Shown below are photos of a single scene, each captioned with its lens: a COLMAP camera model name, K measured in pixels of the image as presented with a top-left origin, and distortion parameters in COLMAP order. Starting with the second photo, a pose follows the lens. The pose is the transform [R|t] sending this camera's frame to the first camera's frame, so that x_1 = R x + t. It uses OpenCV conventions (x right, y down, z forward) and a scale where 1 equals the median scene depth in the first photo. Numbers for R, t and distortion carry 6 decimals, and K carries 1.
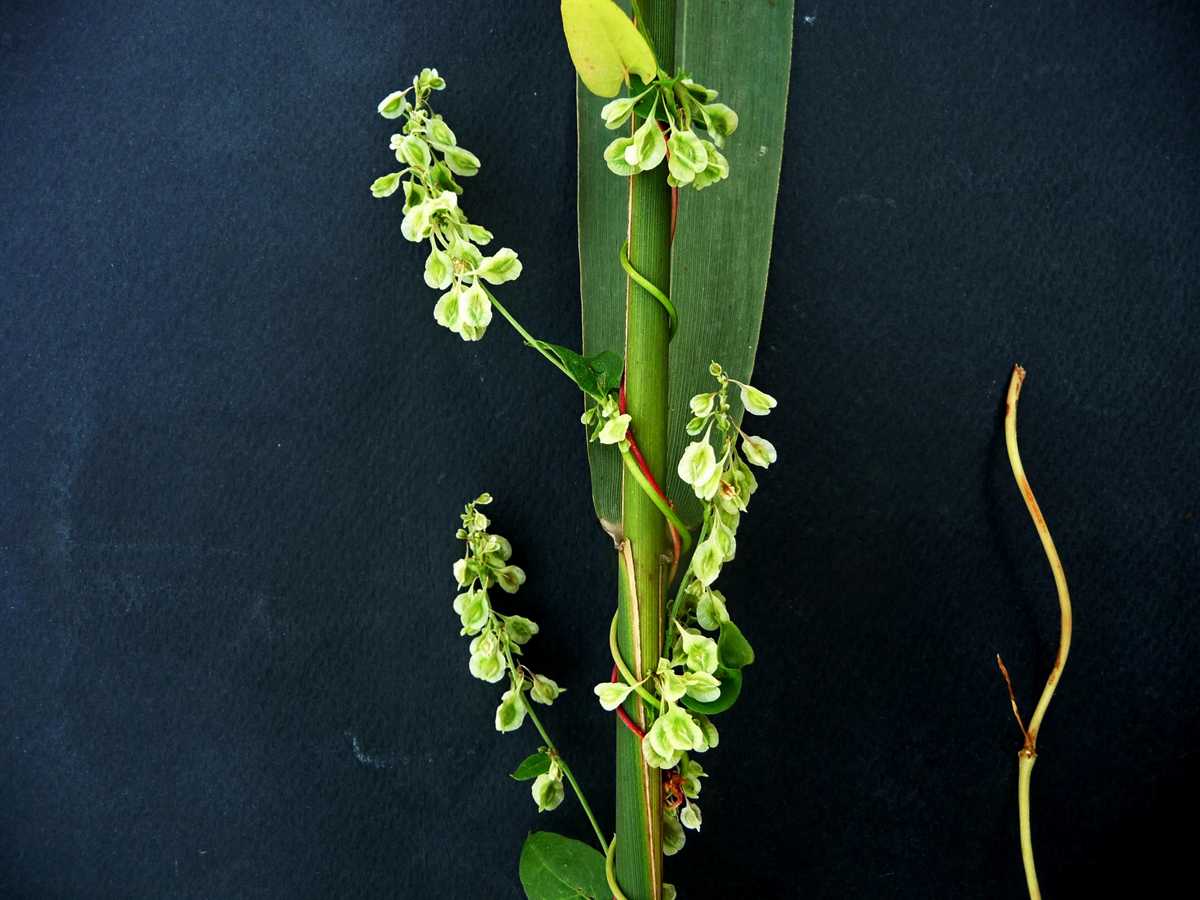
lens RADIAL K [[843.1, 0, 598.2], [0, 843.1, 468.7], [0, 0, 1]] dist [-0.057272, -0.002532]
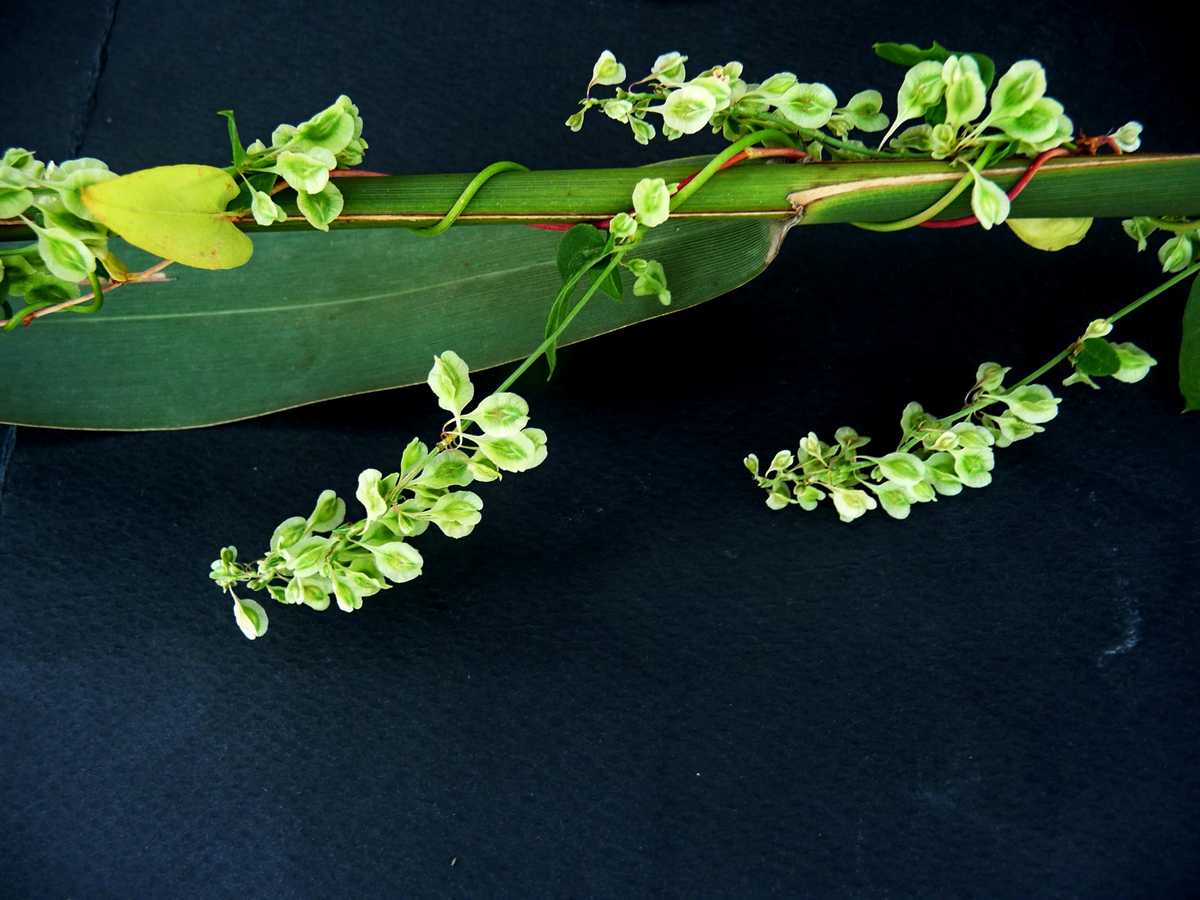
lens RADIAL K [[864.9, 0, 626.8], [0, 864.9, 448.3], [0, 0, 1]] dist [-0.025259, -0.002673]
pose [[-0.030084, -0.947543, 0.318210, -0.431535], [0.994963, -0.058844, -0.081157, -0.015772], [0.095625, 0.314166, 0.944540, 0.269809]]
